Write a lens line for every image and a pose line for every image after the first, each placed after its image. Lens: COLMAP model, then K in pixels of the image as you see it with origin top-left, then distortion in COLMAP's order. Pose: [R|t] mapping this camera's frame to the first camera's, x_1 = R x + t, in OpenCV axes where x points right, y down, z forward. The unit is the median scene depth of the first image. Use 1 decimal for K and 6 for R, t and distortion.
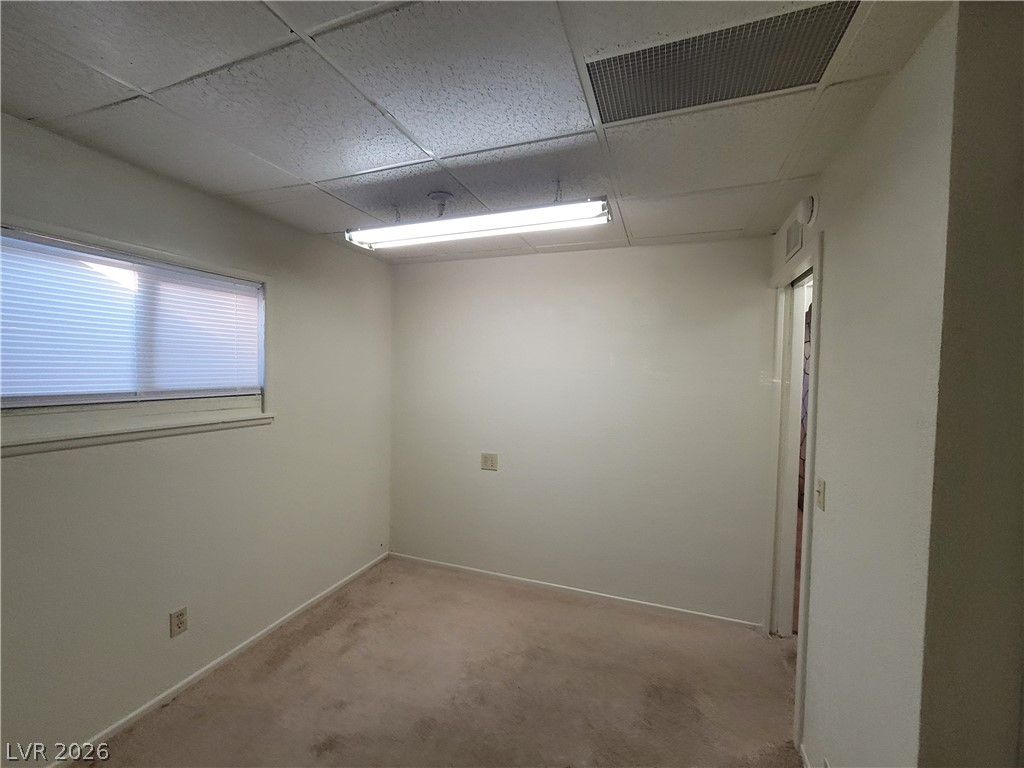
lens RADIAL K [[421.5, 0, 513.3], [0, 421.5, 383.3], [0, 0, 1]] dist [-0.011789, 0.005822]
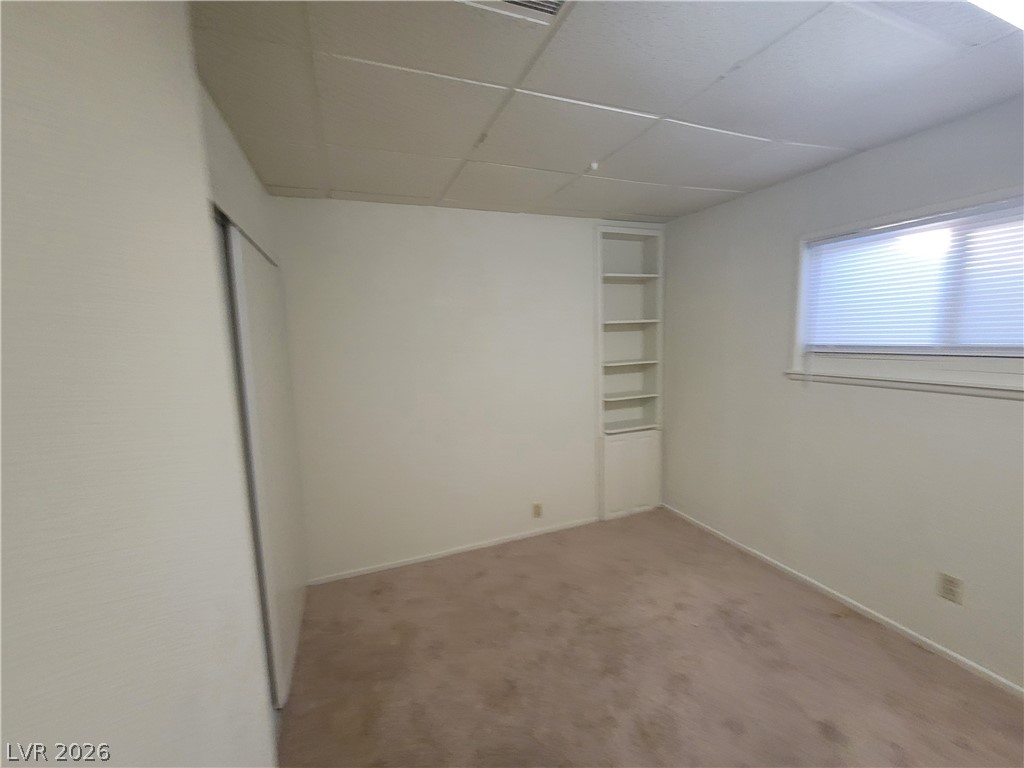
lens RADIAL K [[421.5, 0, 513.3], [0, 421.5, 383.3], [0, 0, 1]] dist [-0.011789, 0.005822]
pose [[-0.742176, 0.089691, -0.664176, 0.568661], [0.002667, 0.991392, 0.130898, -0.027051], [0.670199, 0.095378, -0.736027, 1.048321]]
